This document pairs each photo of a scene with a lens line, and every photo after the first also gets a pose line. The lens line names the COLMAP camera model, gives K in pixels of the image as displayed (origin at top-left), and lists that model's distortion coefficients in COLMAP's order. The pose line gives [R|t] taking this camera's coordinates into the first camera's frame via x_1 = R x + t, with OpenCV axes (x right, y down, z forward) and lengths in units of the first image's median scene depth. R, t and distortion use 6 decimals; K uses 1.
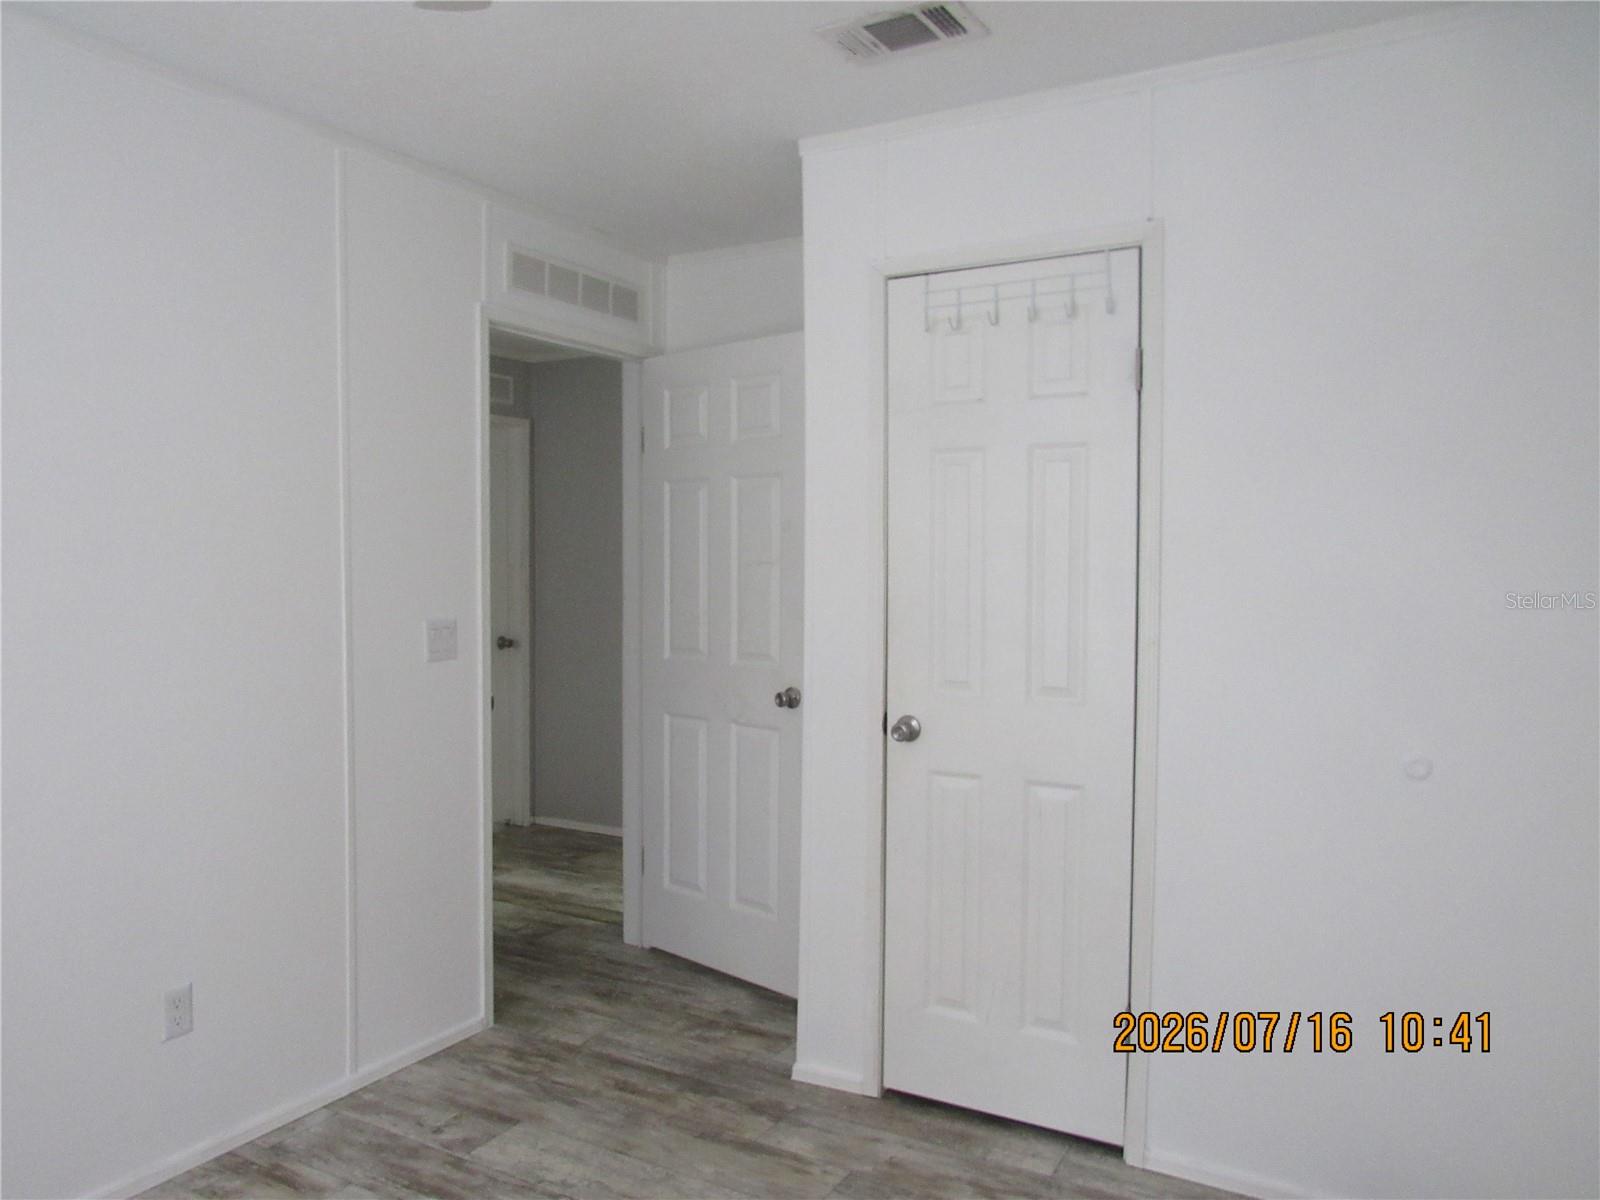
lens RADIAL K [[1152.7, 0, 811.0], [0, 1152.7, 596.8], [0, 0, 1]] dist [-0.031003, 0.022206]
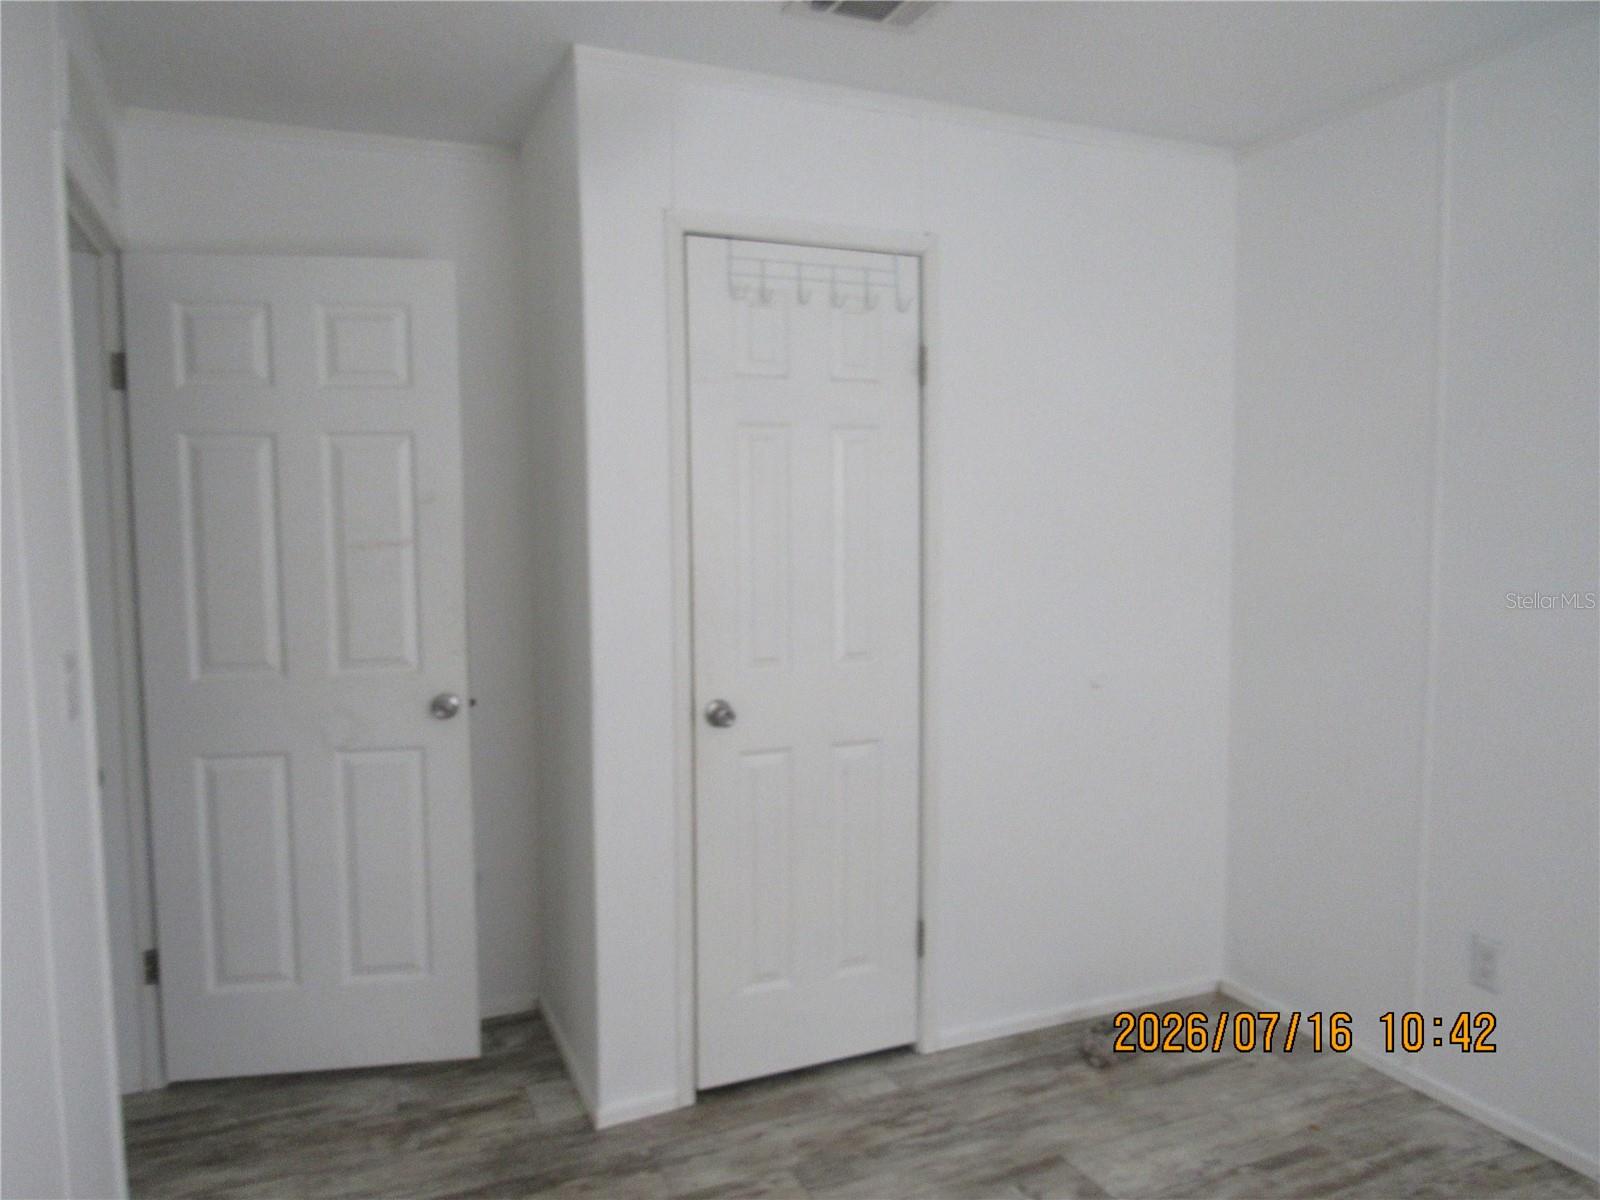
lens RADIAL K [[1132.4, 0, 823.1], [0, 1132.4, 608.3], [0, 0, 1]] dist [-0.006729, 0.004157]
pose [[0.601378, -0.062723, 0.796499, -0.674385], [0.041491, 0.998020, 0.047265, -0.013052], [-0.797886, 0.004623, 0.602790, 0.393979]]
